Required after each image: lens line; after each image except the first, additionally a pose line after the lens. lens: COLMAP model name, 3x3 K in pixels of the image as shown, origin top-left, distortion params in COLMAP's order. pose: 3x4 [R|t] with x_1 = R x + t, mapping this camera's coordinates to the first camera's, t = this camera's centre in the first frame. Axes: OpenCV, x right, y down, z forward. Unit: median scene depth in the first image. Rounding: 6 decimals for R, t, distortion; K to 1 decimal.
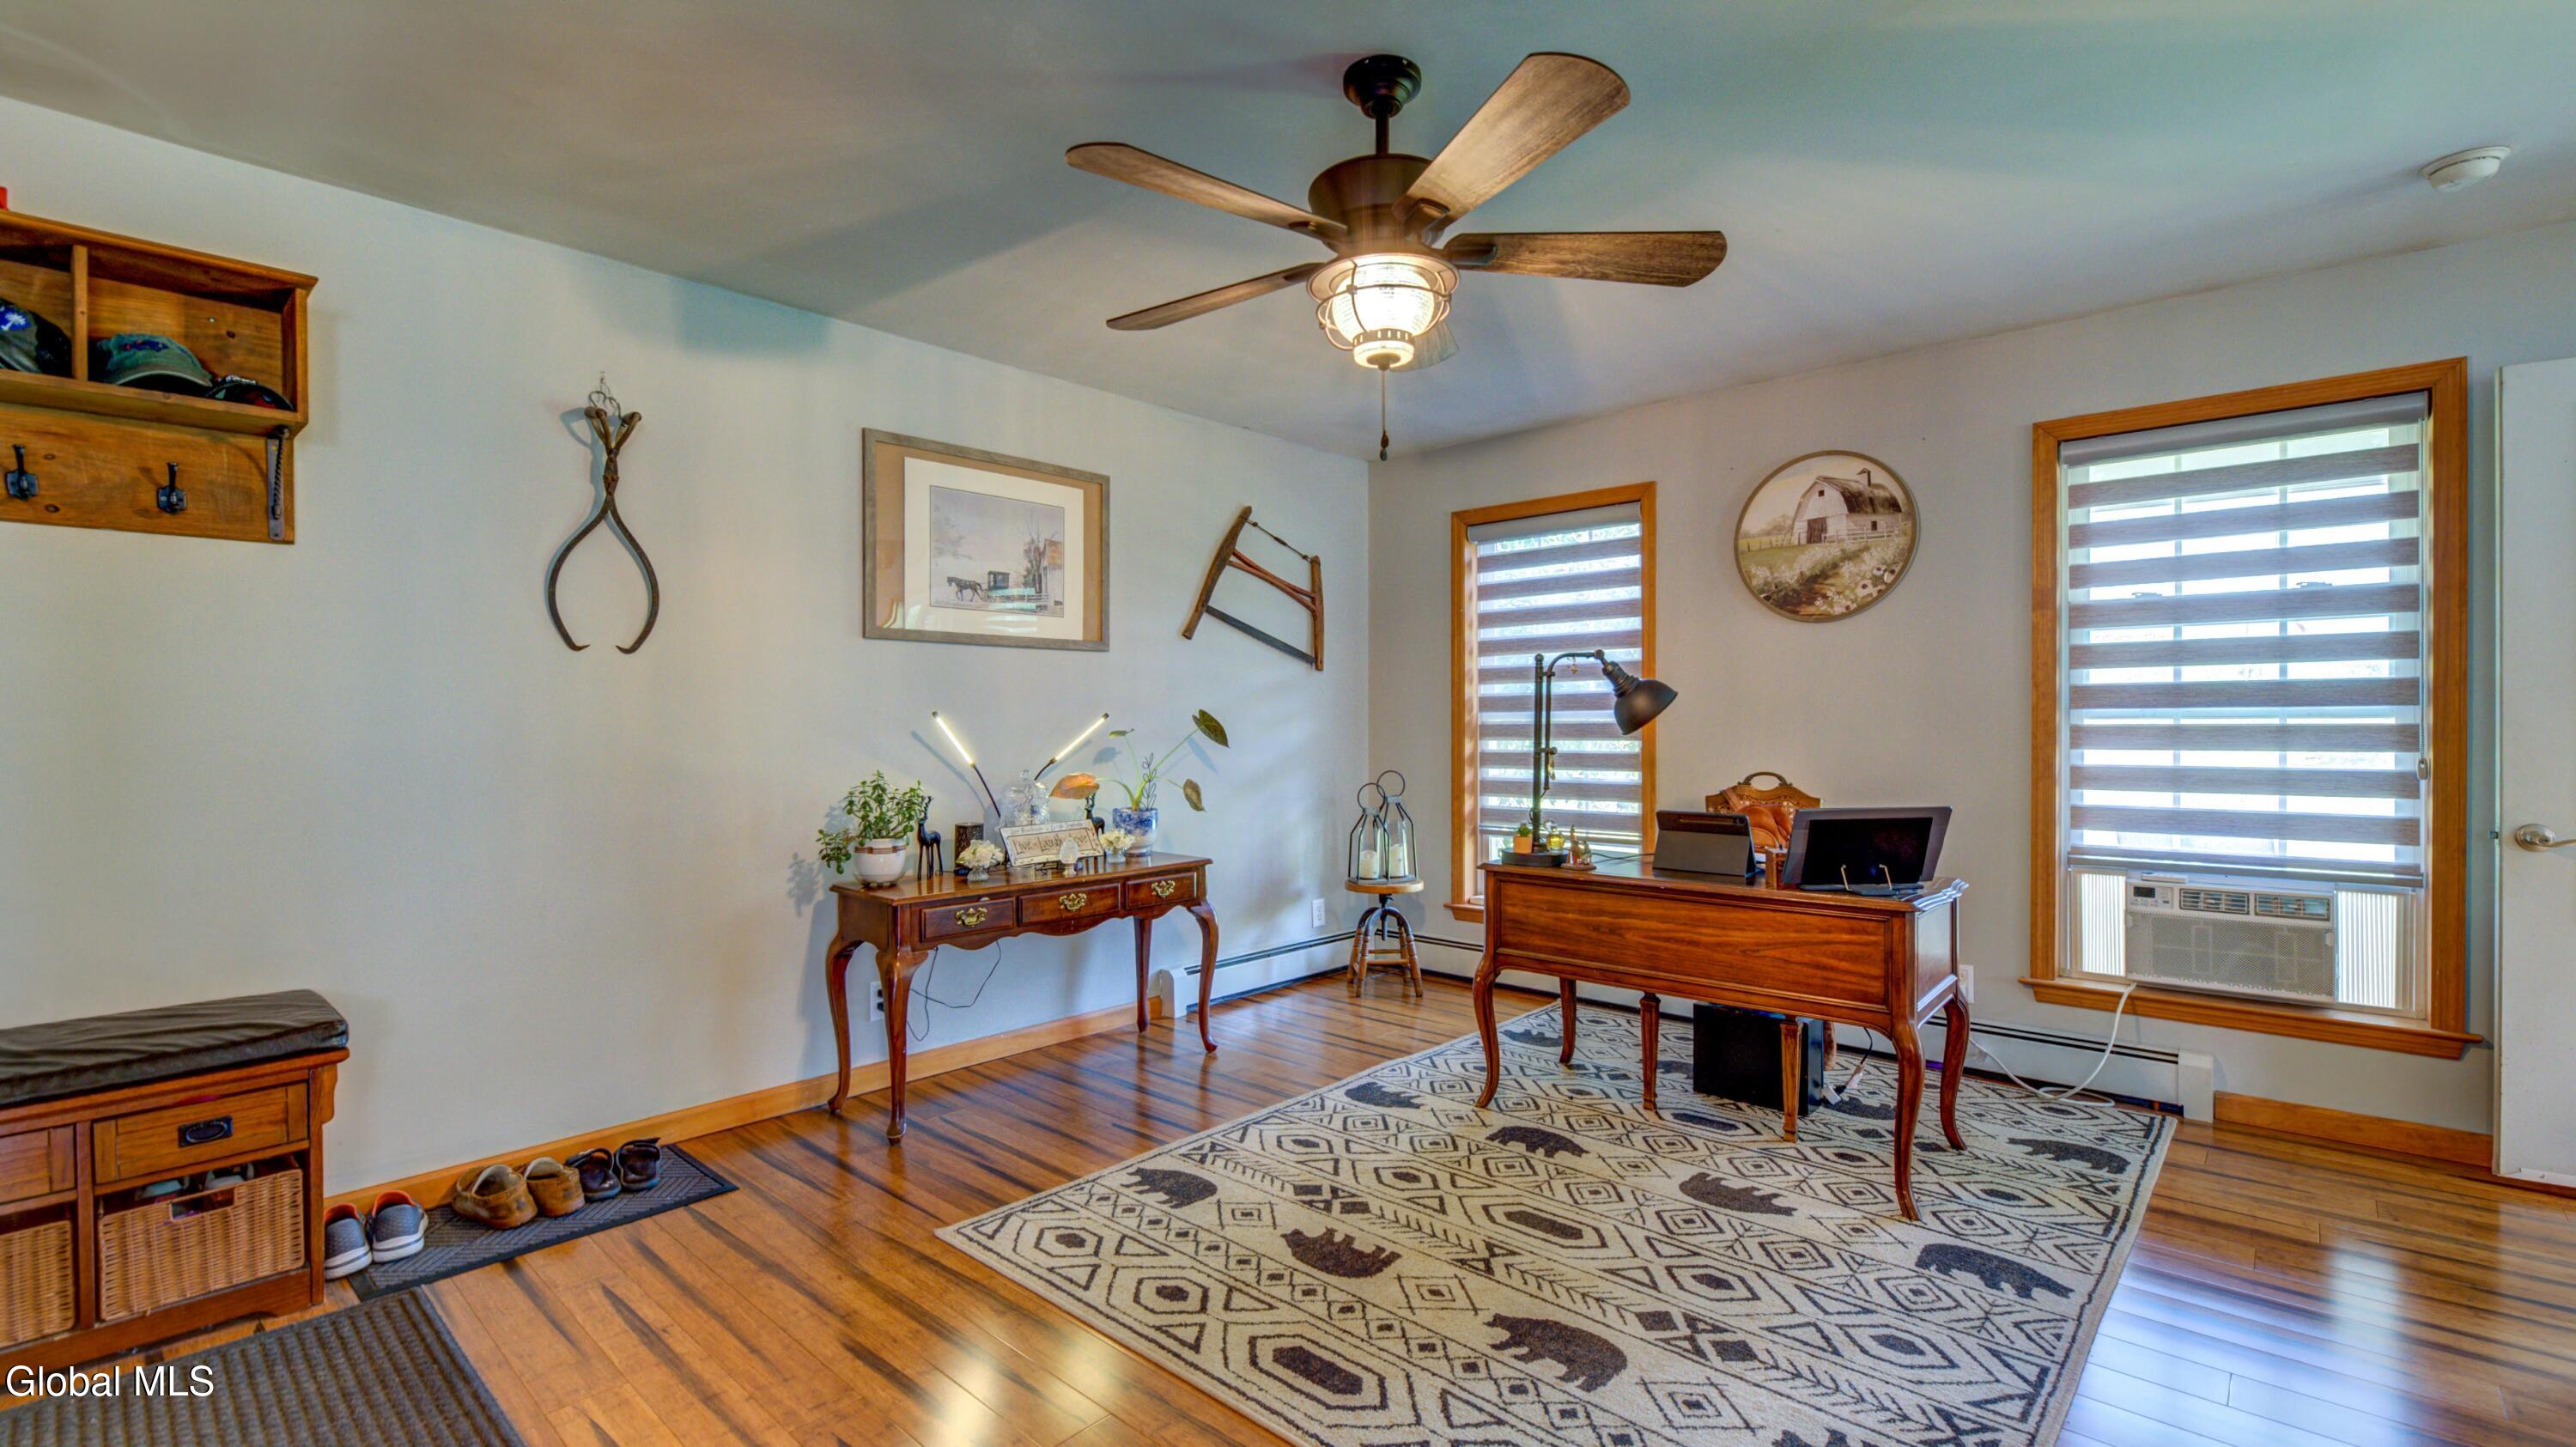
lens RADIAL K [[1120.8, 0, 1300.0], [0, 1120.8, 739.9], [0, 0, 1]] dist [-0.000545, -0.000235]
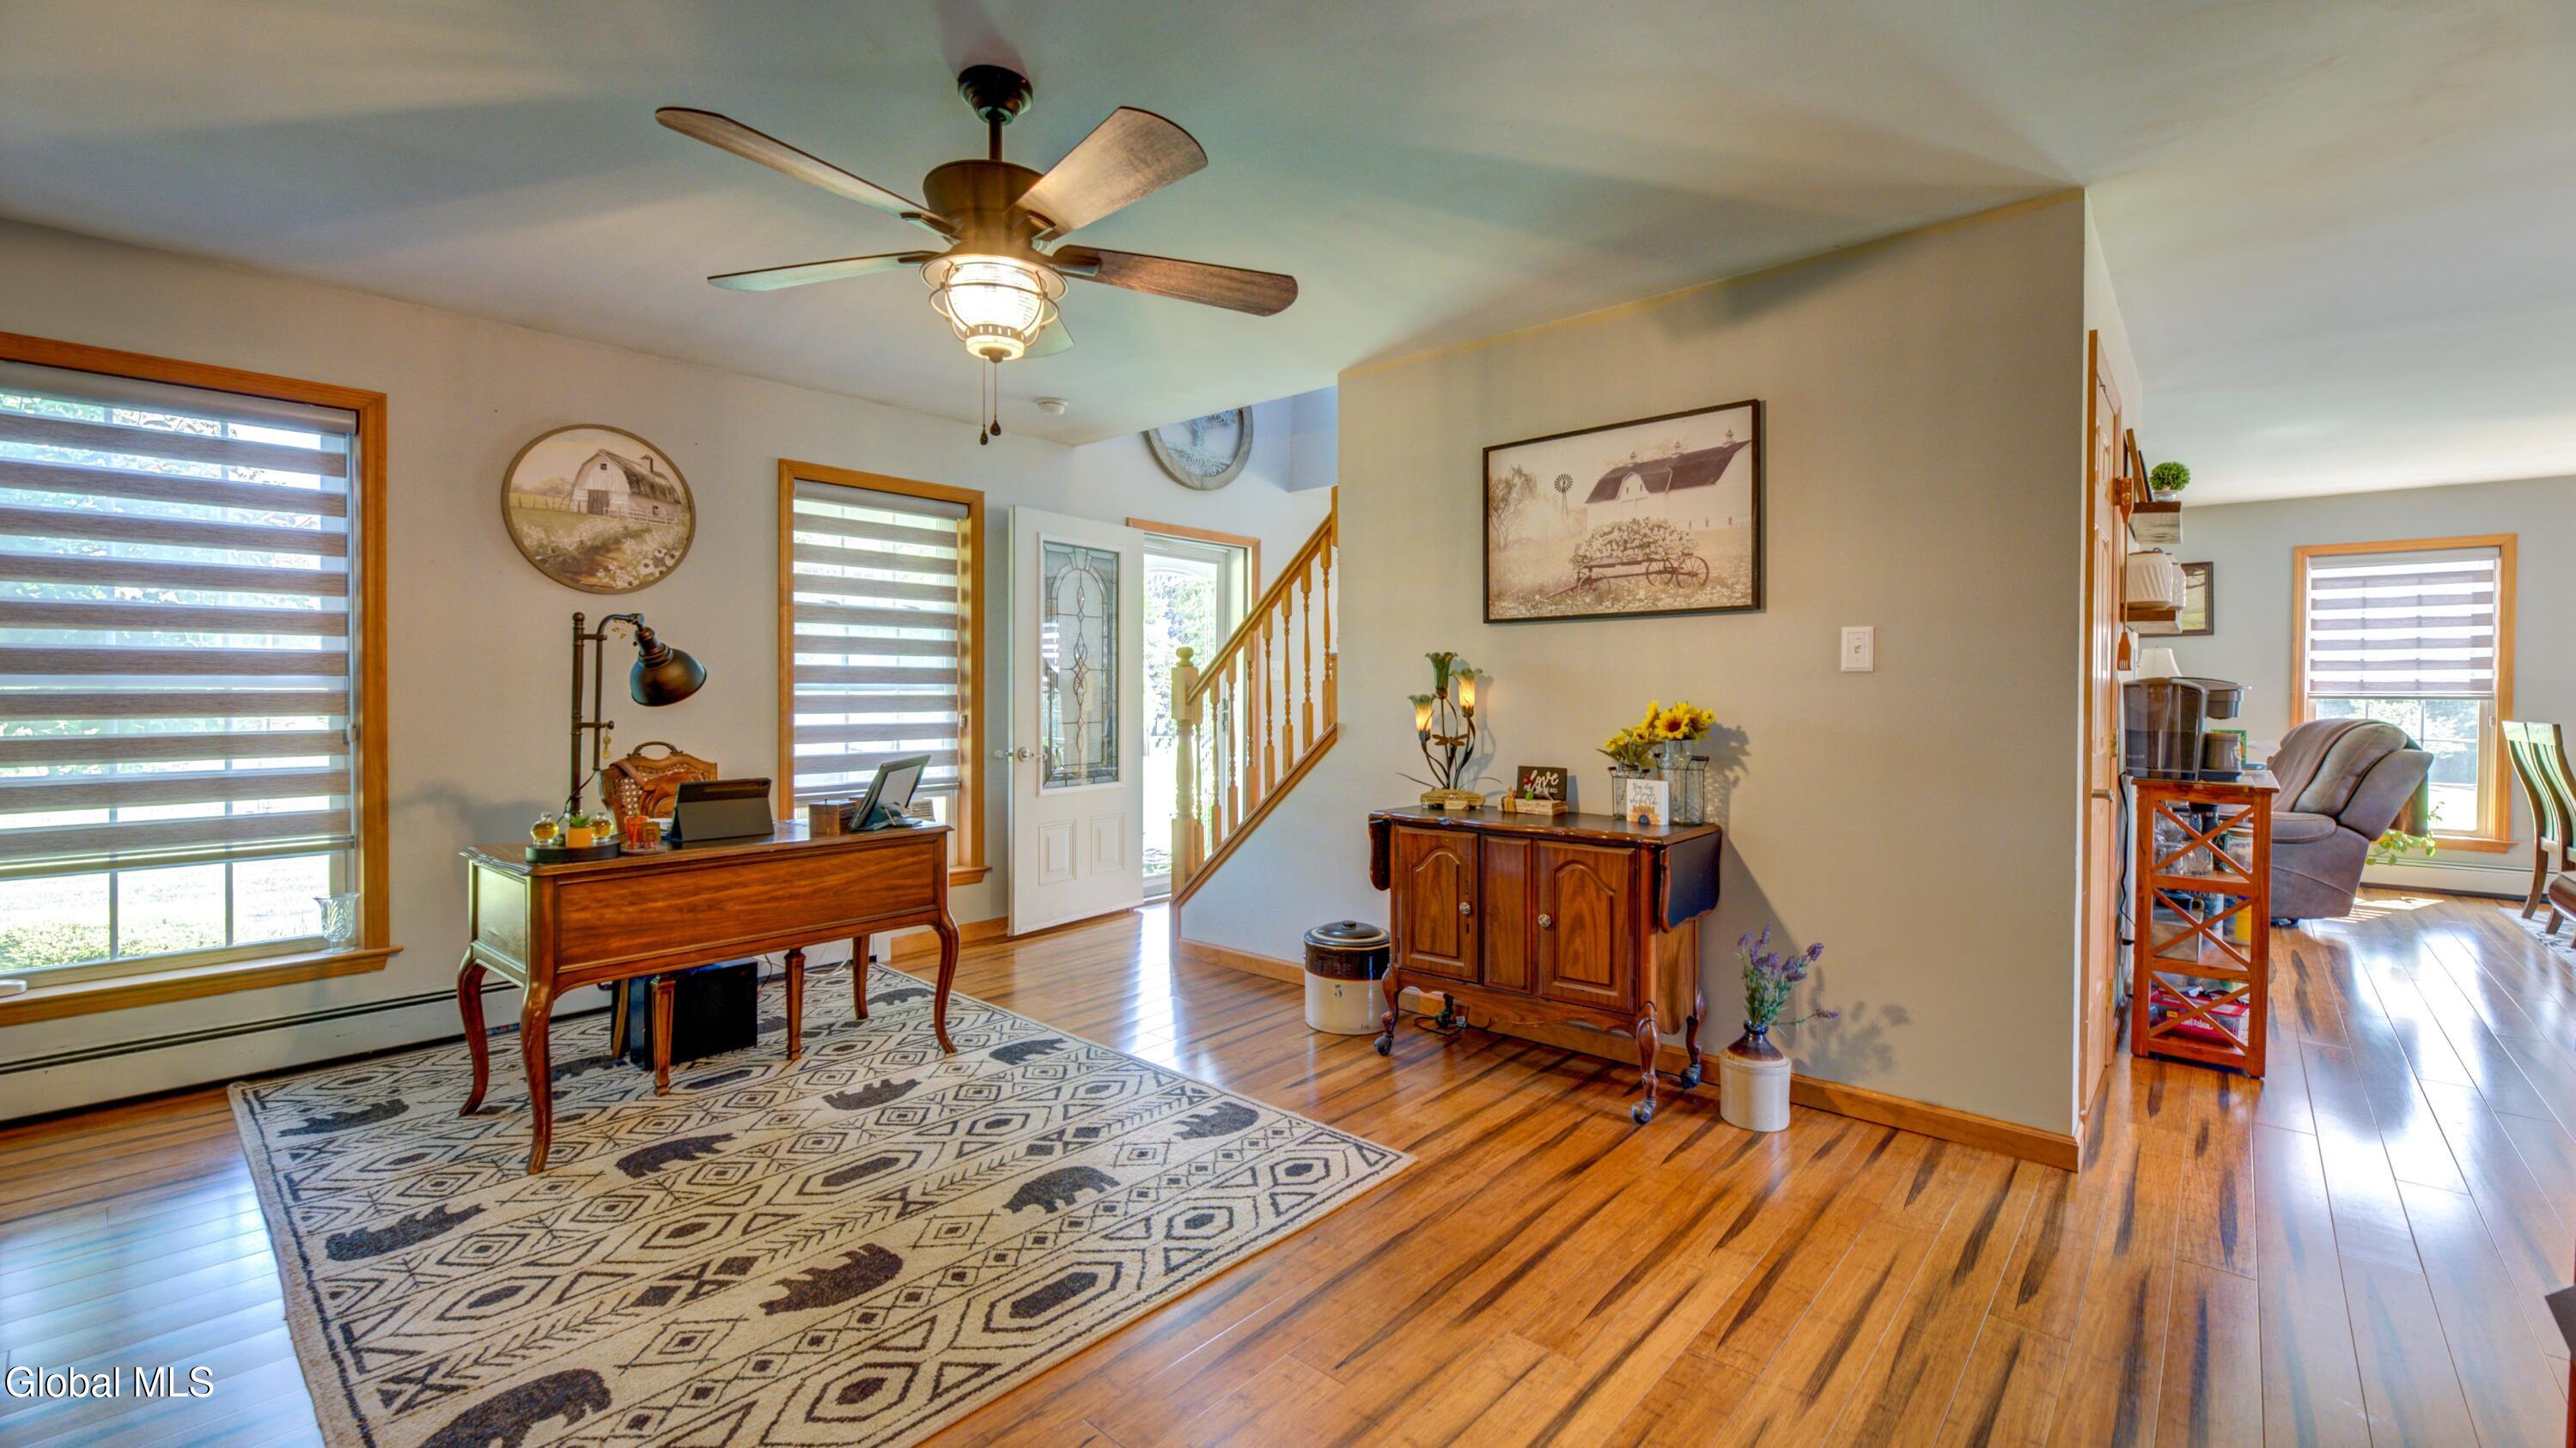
lens RADIAL K [[1054.6, 0, 1293.6], [0, 1054.6, 717.5], [0, 0, 1]] dist [-0.000372, -0.000041]
pose [[-0.013843, -0.020988, 0.999684, -0.717559], [0.012728, 0.999695, 0.021165, -0.008105], [-0.999823, 0.013017, -0.013571, 0.562537]]
